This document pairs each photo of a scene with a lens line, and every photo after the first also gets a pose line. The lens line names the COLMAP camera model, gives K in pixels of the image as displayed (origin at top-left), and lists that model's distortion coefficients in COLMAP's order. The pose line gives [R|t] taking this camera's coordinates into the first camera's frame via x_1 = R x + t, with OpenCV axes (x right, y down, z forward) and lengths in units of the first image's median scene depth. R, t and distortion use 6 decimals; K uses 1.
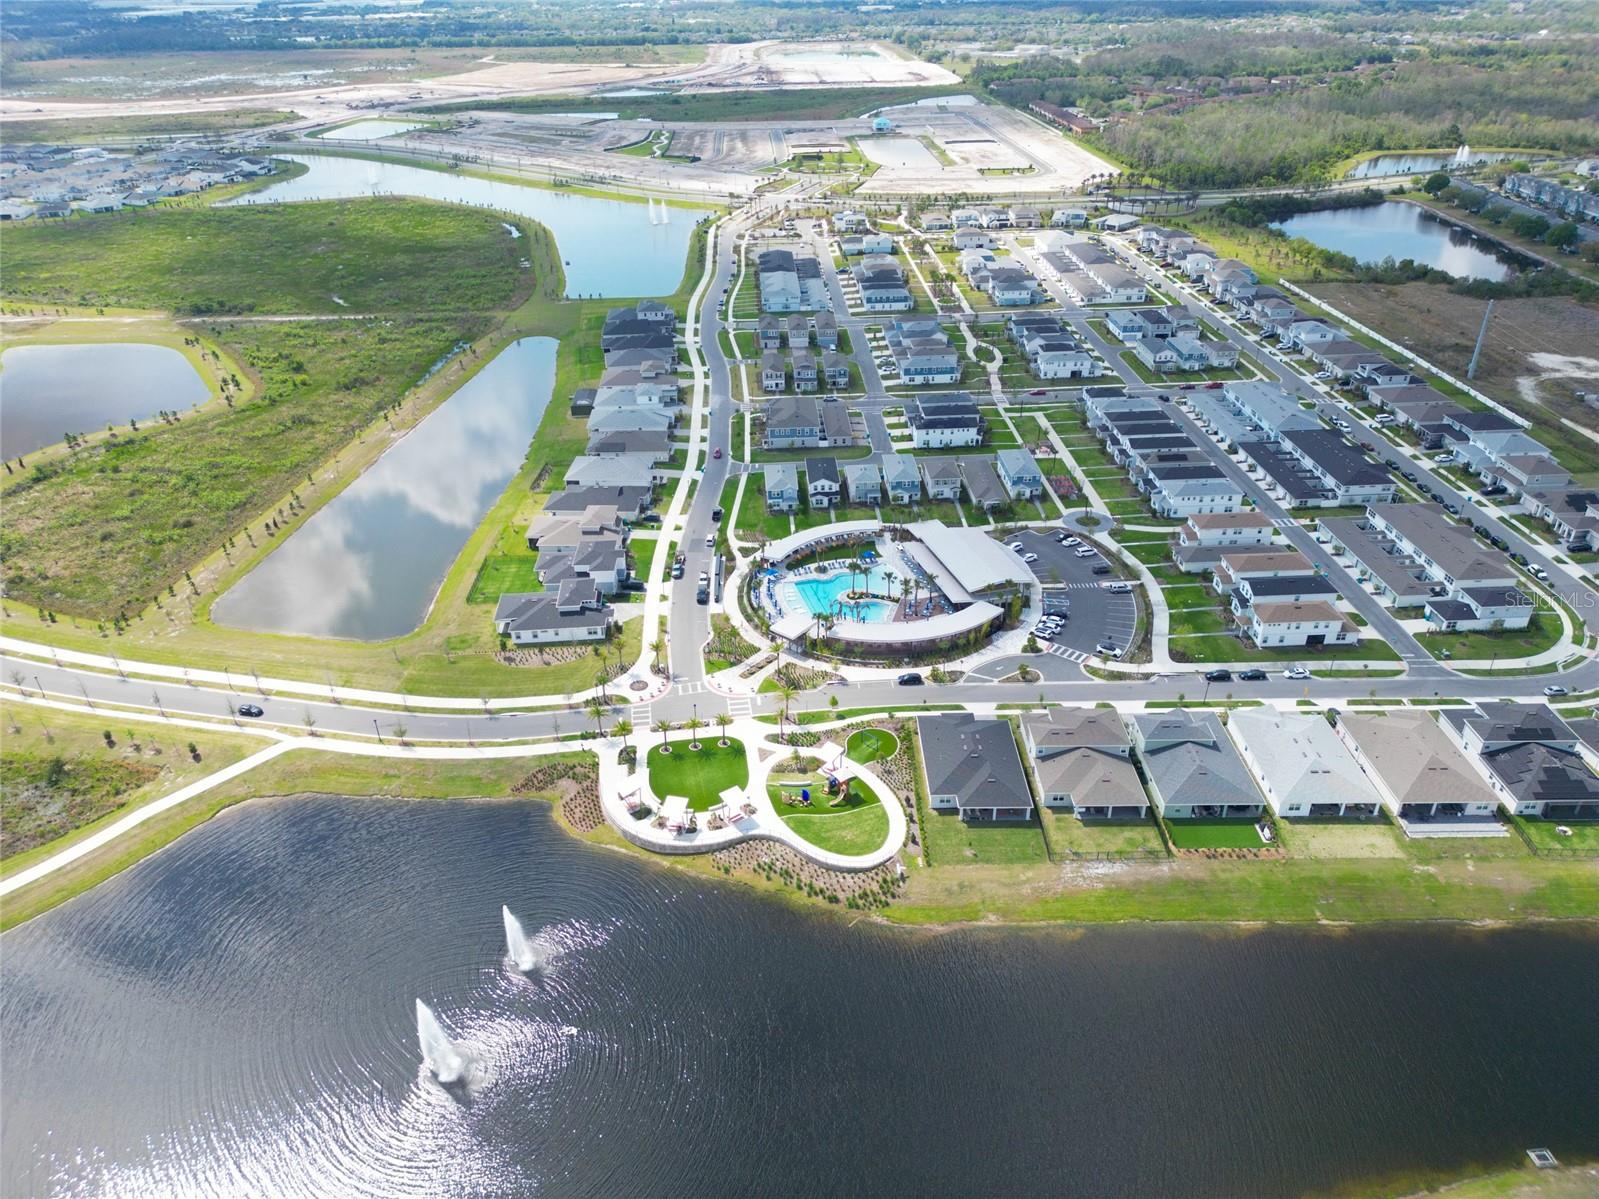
lens RADIAL K [[1108.5, 0, 799.3], [0, 1108.5, 608.3], [0, 0, 1]] dist [0.060641, -0.055350]
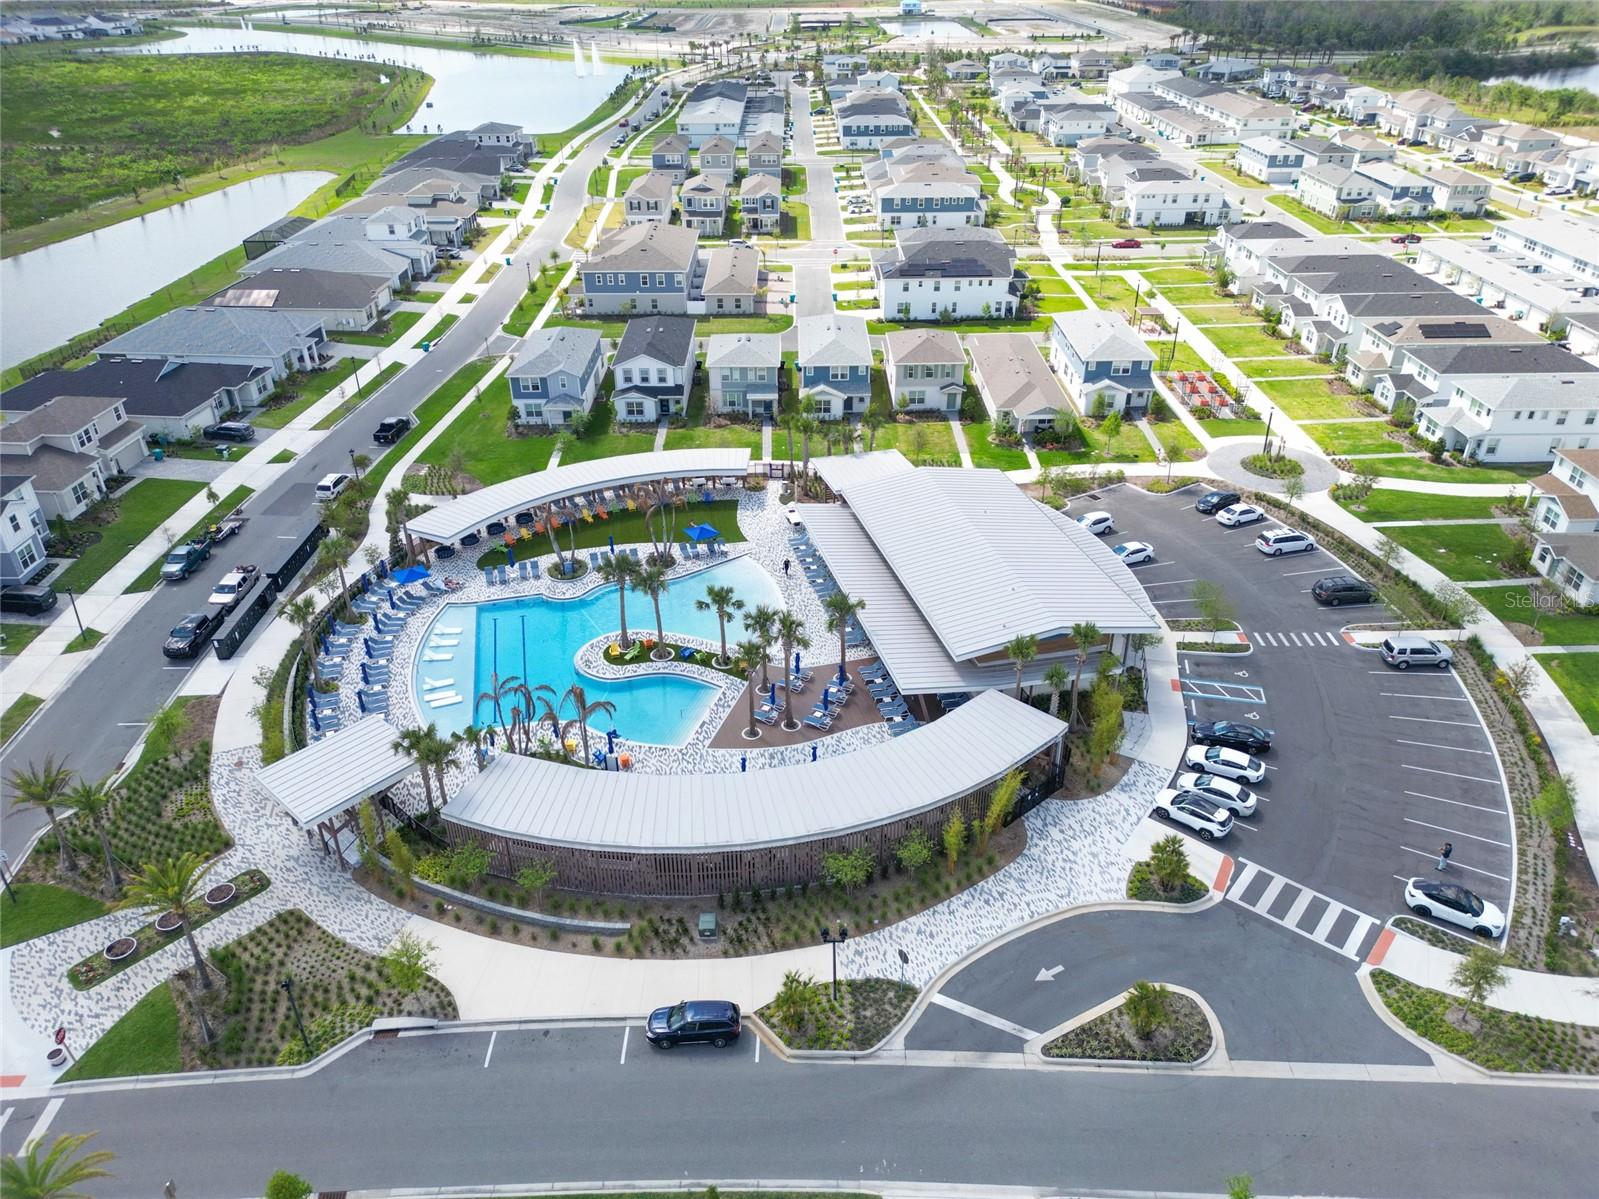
lens RADIAL K [[1109.9, 0, 797.9], [0, 1109.9, 611.1], [0, 0, 1]] dist [0.053864, -0.043969]
pose [[0.999082, 0.029039, -0.031484, 0.103937], [-0.028422, 0.999398, 0.019873, -0.029444], [0.032043, -0.018960, 0.999307, 0.604187]]
